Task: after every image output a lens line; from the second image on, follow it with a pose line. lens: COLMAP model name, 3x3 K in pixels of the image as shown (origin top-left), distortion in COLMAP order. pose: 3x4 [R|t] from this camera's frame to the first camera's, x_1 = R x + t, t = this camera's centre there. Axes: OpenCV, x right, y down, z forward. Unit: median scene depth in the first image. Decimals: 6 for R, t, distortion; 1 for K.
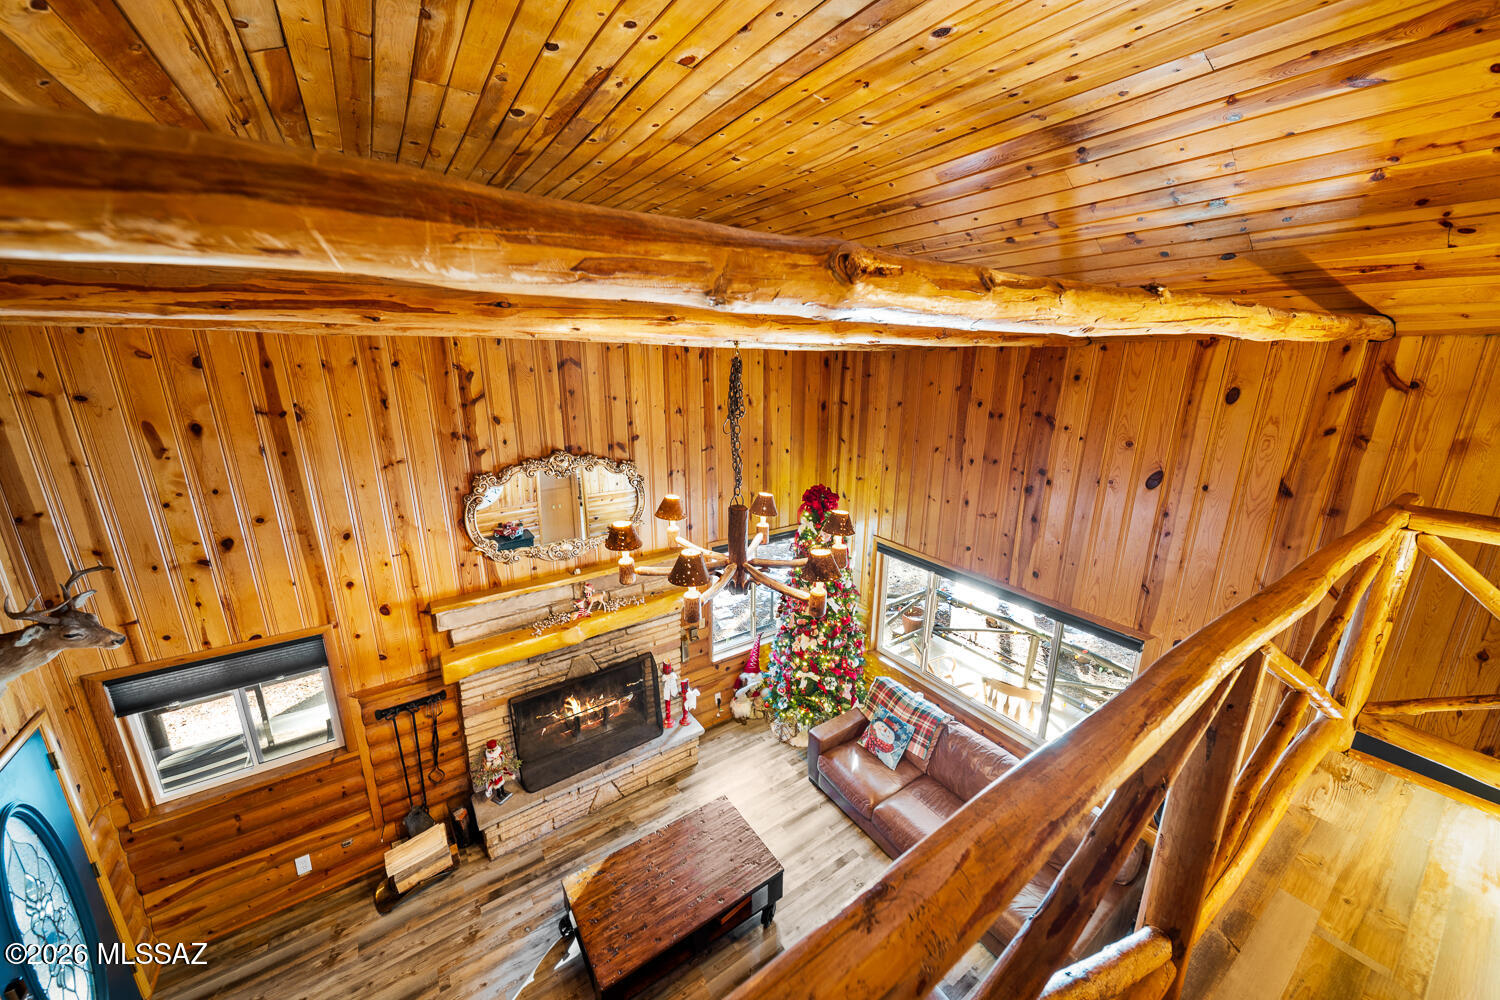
lens RADIAL K [[534.5, 0, 753.9], [0, 534.5, 483.0], [0, 0, 1]] dist [0.010461, -0.000159]
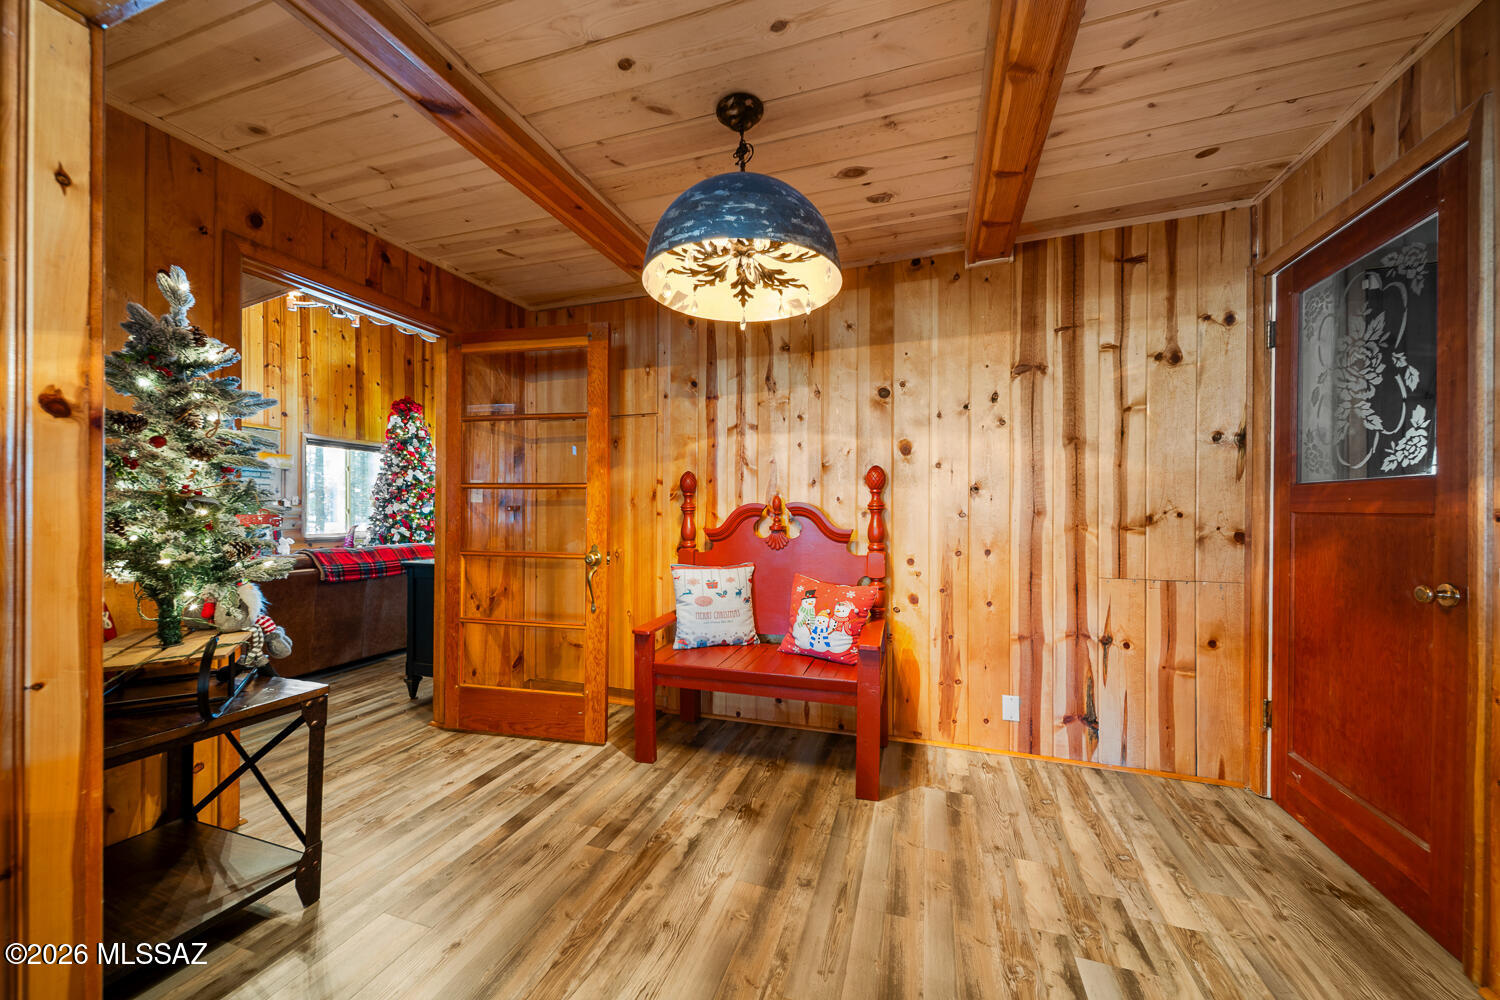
lens RADIAL K [[535.0, 0, 749.7], [0, 535.0, 509.0], [0, 0, 1]] dist [0.010956, -0.000023]
pose [[0.791954, -0.005815, 0.610552, -0.033489], [0.148171, 0.971895, -0.182938, 0.810208], [-0.592329, 0.235344, 0.770558, -0.685919]]
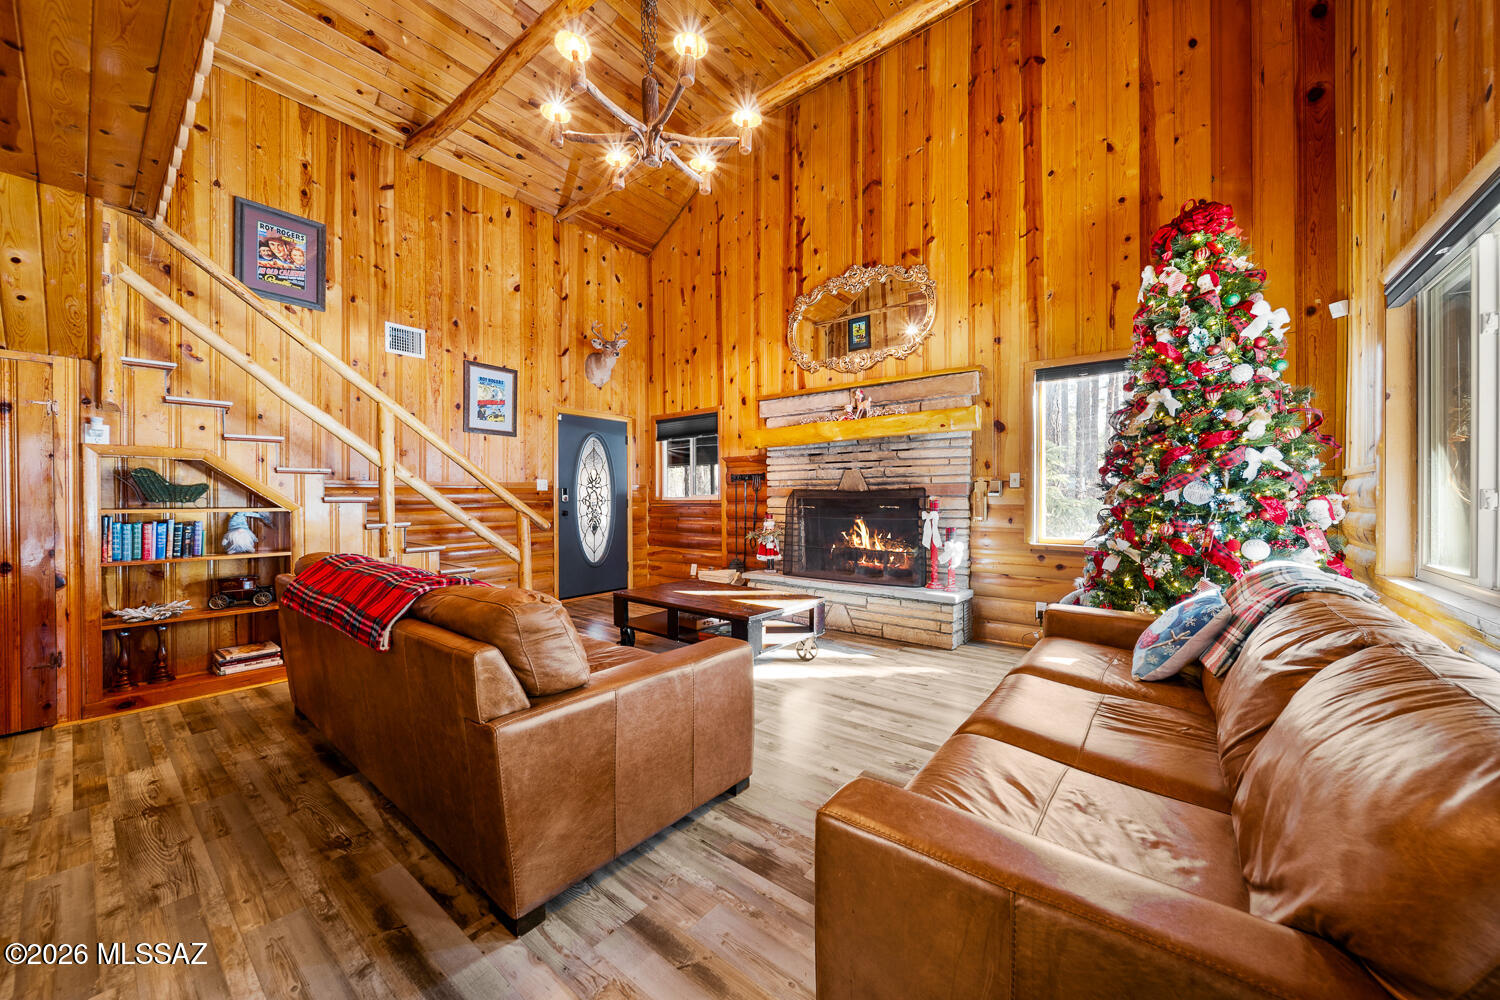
lens RADIAL K [[541.0, 0, 750.0], [0, 541.0, 500.0], [0, 0, 1]] dist [0.000212, -0.000076]
pose [[0.292530, -0.006956, -0.956231, 0.606400], [-0.220894, 0.972437, -0.074650, 0.515143], [0.930394, 0.233063, 0.282930, 0.572836]]
